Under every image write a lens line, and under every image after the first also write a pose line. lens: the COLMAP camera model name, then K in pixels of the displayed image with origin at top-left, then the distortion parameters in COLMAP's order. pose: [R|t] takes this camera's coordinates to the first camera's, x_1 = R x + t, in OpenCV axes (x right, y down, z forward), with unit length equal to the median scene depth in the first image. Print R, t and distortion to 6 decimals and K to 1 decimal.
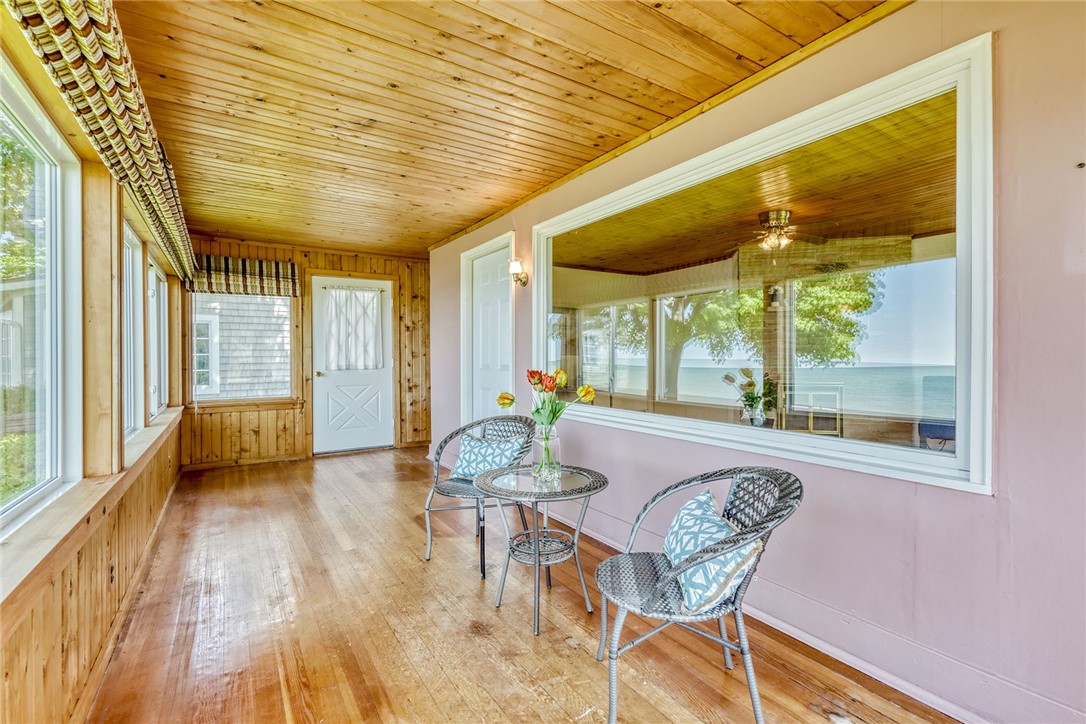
lens RADIAL K [[493.7, 0, 545.0], [0, 493.7, 365.0], [0, 0, 1]] dist [0.001624, 0.000123]
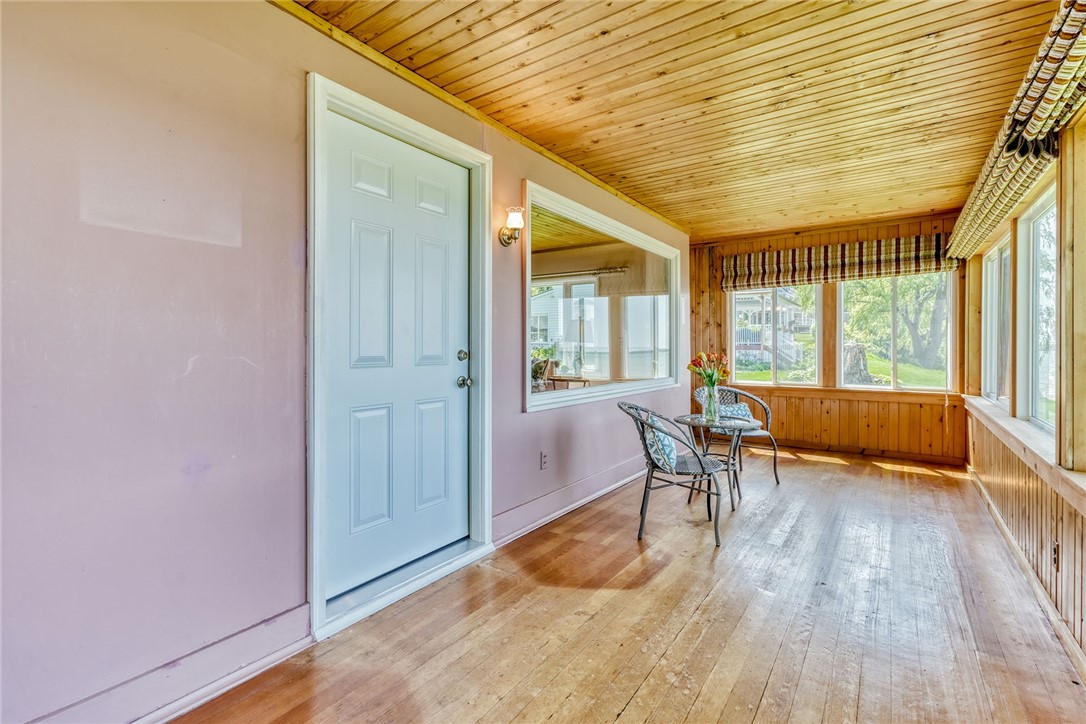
lens RADIAL K [[493.7, 0, 546.3], [0, 493.7, 351.5], [0, 0, 1]] dist [0.001624, 0.000123]
pose [[-0.366059, -0.008010, 0.930557, -1.111975], [0.002521, 0.999951, 0.009599, -0.016548], [-0.930588, 0.005859, -0.366021, 1.805813]]
